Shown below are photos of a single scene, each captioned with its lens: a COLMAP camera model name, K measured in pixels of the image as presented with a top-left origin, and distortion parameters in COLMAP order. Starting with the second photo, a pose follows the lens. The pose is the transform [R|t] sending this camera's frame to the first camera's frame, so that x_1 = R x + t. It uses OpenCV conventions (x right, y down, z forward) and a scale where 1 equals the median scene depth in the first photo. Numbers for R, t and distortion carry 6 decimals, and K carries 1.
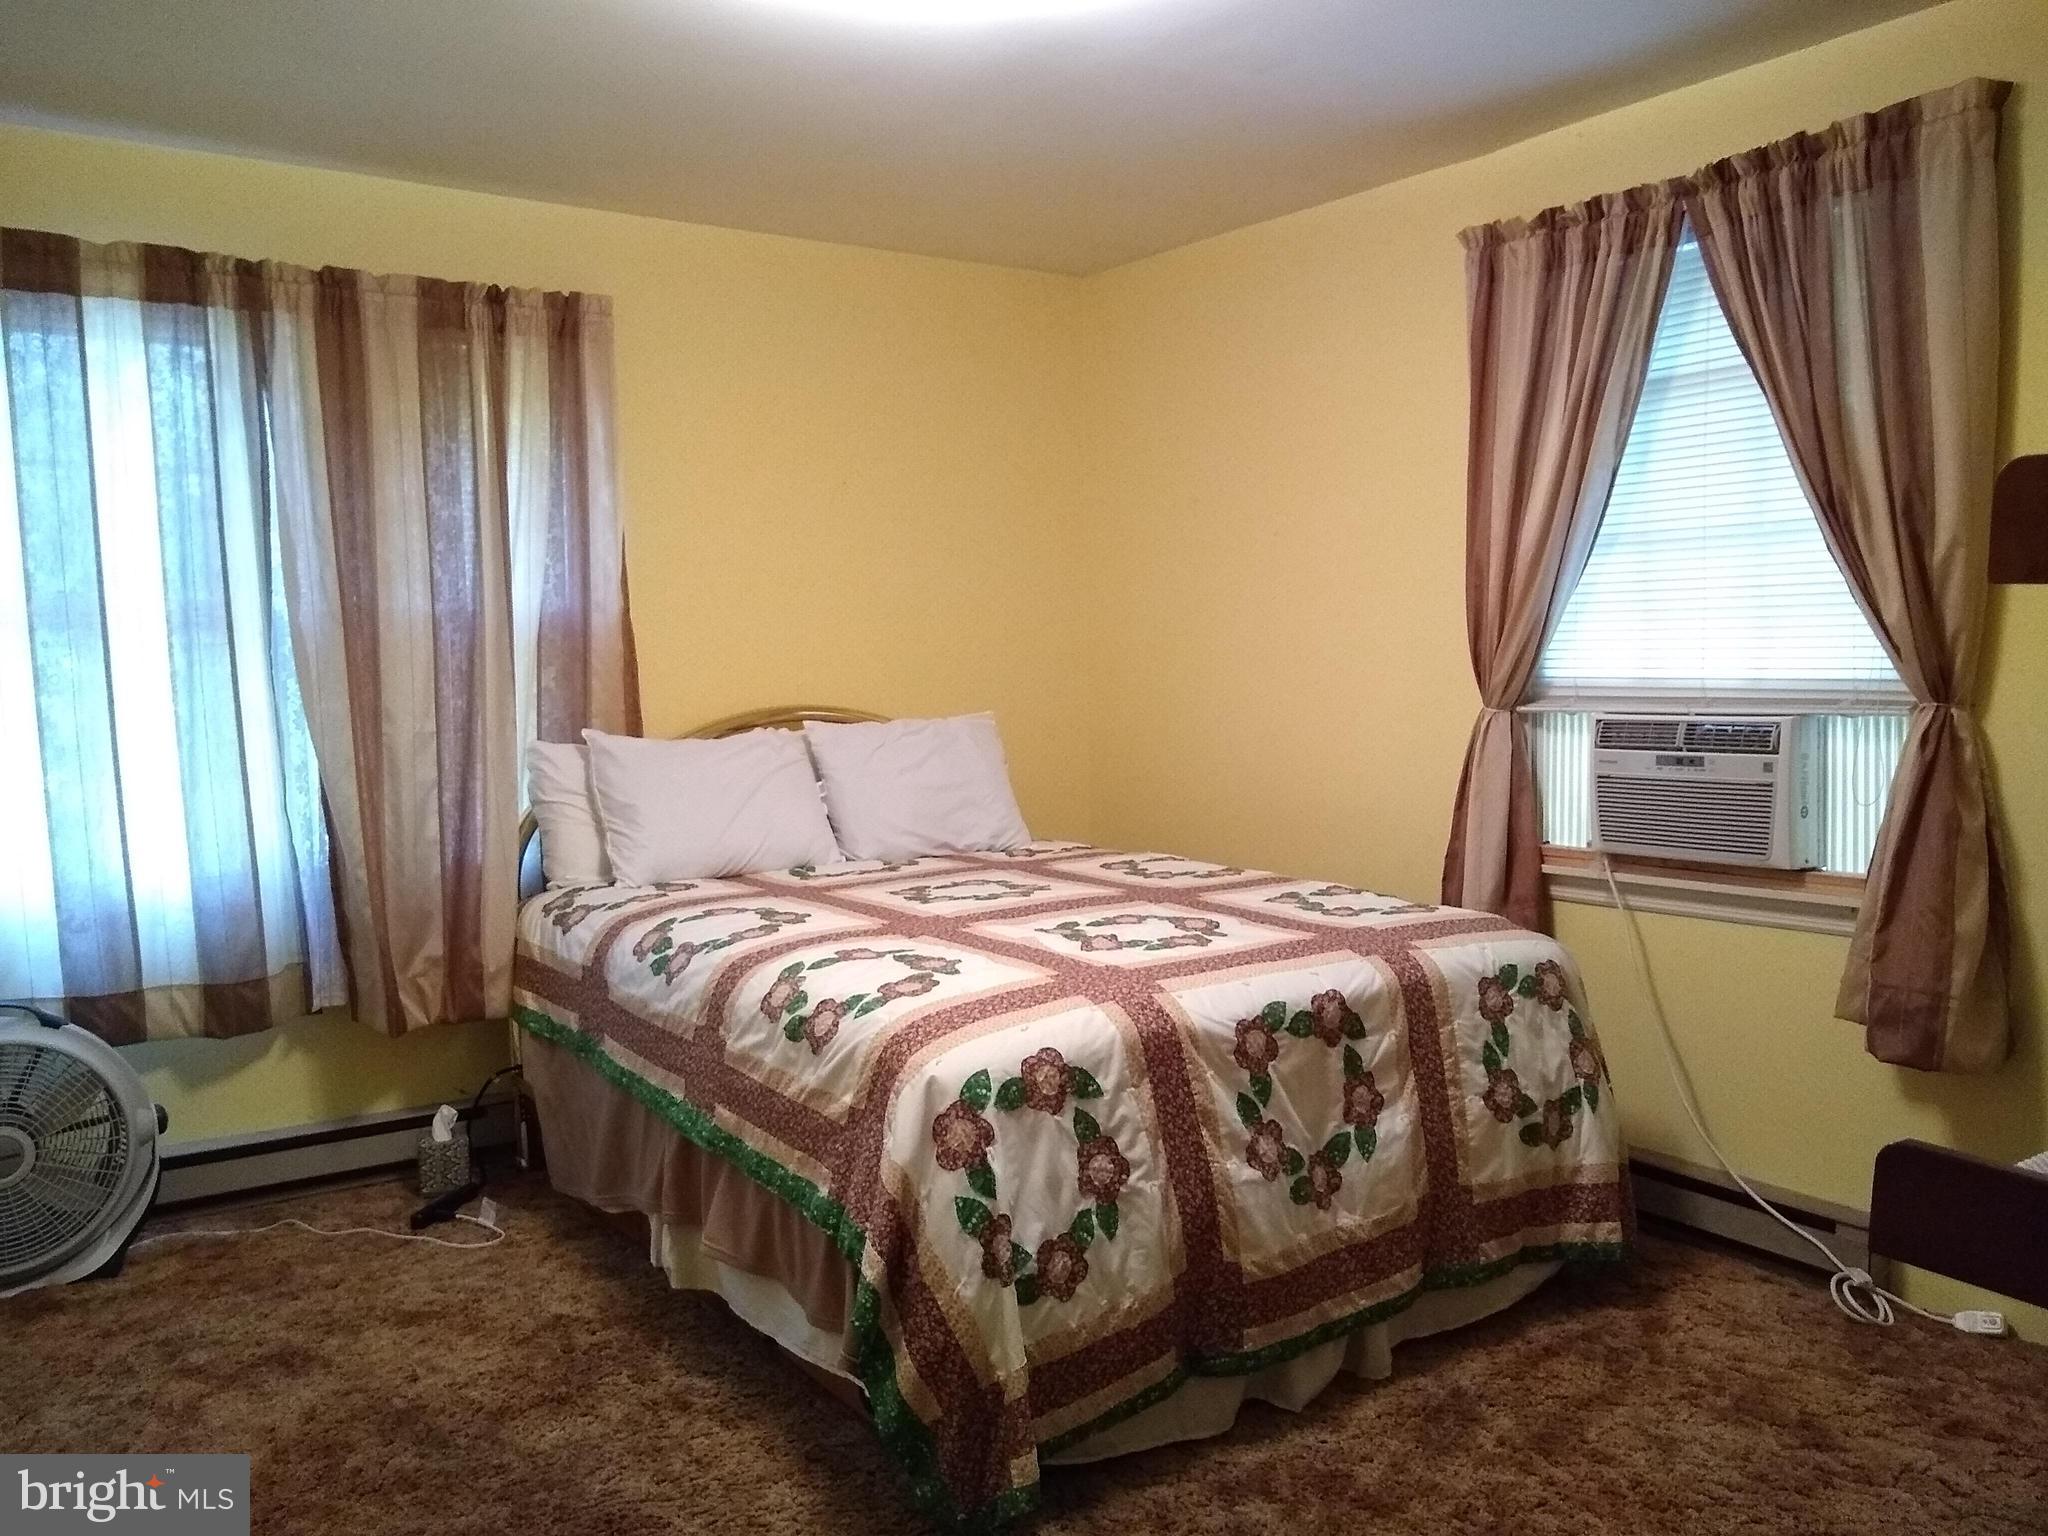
lens RADIAL K [[1623.7, 0, 1034.0], [0, 1623.7, 782.2], [0, 0, 1]] dist [0.002110, -0.001543]
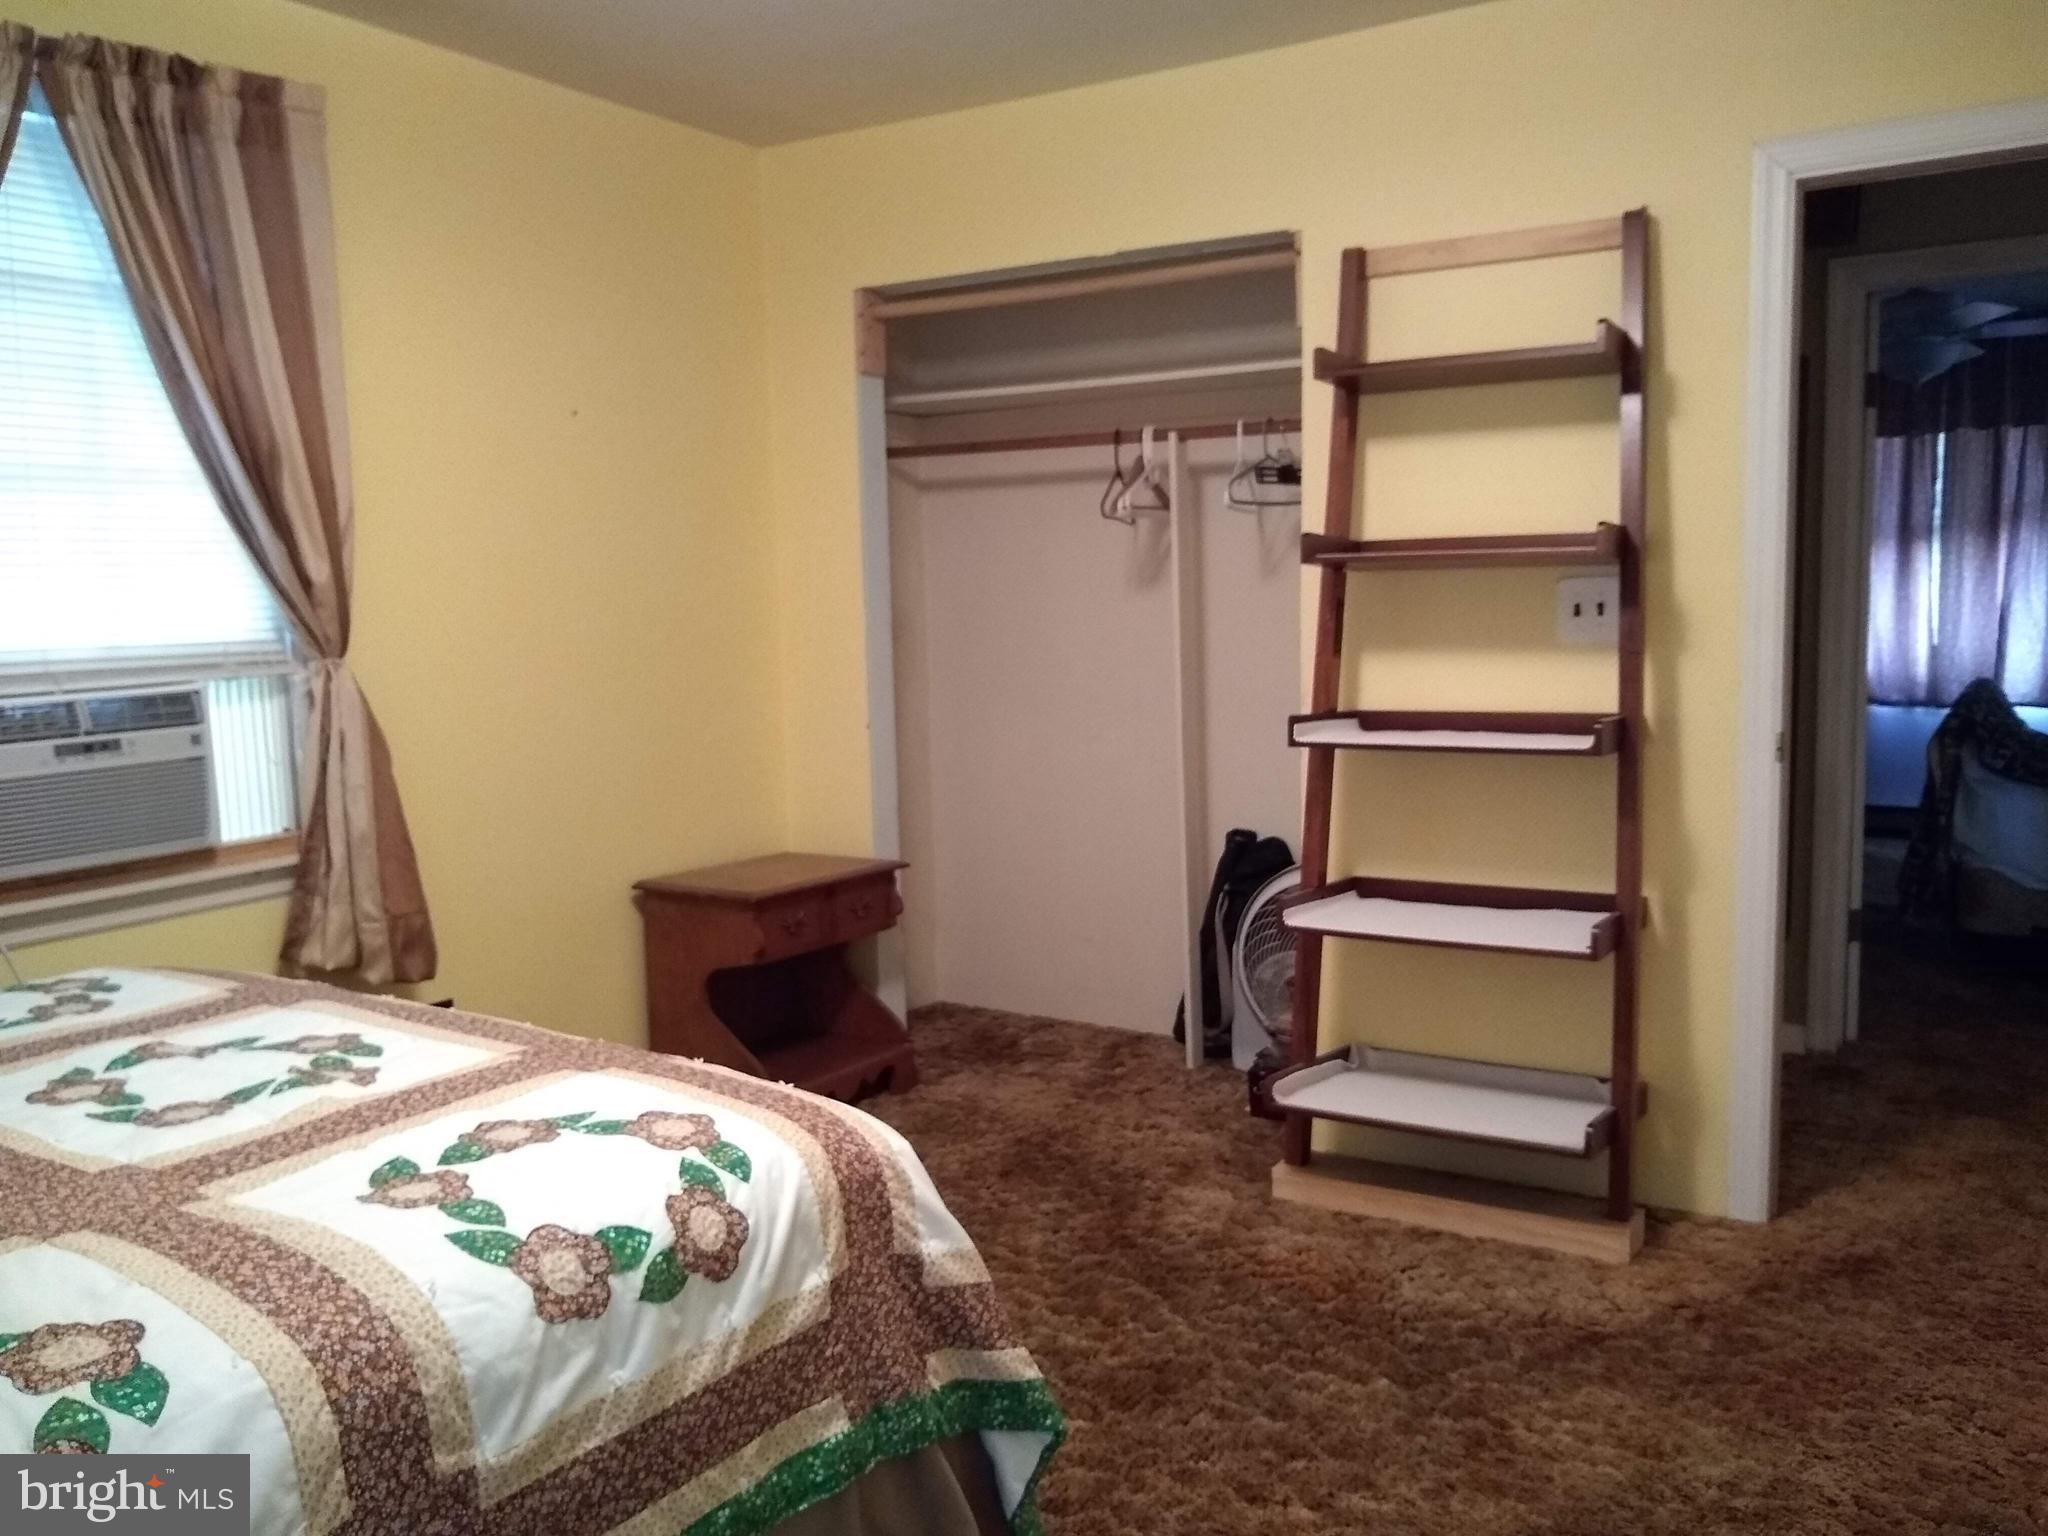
lens RADIAL K [[1623.7, 0, 1034.0], [0, 1623.7, 782.2], [0, 0, 1]] dist [0.002110, -0.001543]
pose [[-0.358682, -0.093093, 0.928806, -0.576721], [0.101809, 0.985177, 0.138059, -0.064315], [-0.927891, 0.144081, -0.343888, 0.881671]]
